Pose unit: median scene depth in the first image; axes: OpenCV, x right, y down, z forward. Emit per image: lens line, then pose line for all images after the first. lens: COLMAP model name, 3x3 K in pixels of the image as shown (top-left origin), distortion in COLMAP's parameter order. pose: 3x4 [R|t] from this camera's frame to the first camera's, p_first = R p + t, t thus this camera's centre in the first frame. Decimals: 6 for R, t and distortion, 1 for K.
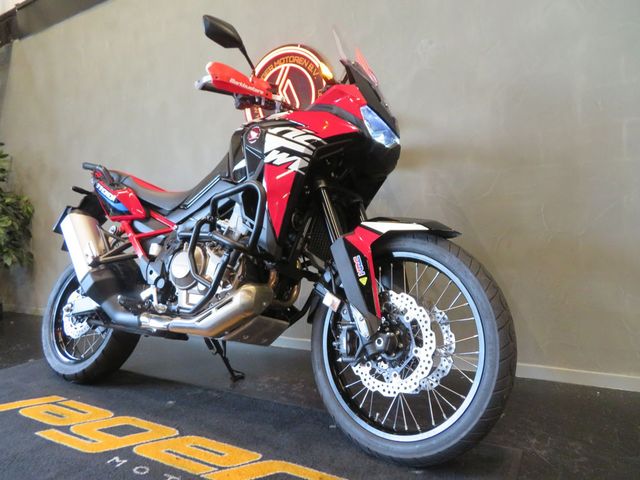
lens RADIAL K [[458.8, 0, 320.0], [0, 458.8, 240.0], [0, 0, 1]] dist [-0.005008, -0.002830]
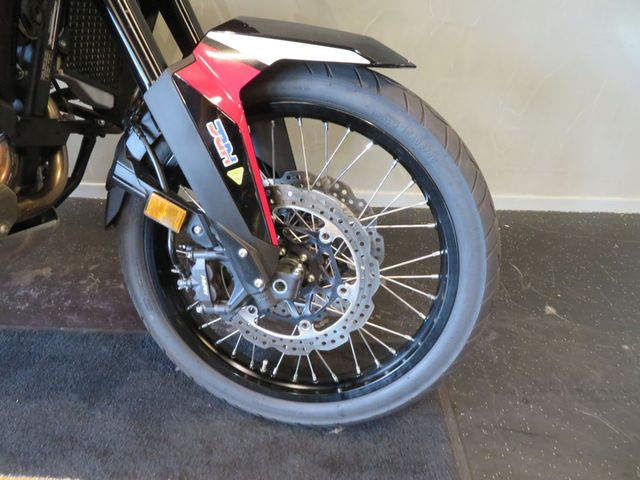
lens RADIAL K [[458.8, 0, 320.0], [0, 458.8, 240.0], [0, 0, 1]] dist [-0.005008, -0.002830]
pose [[0.870205, -0.215172, 0.443221, -0.055689], [-0.039229, 0.866477, 0.497673, -0.093405], [-0.491126, -0.450464, 0.745572, 0.555857]]
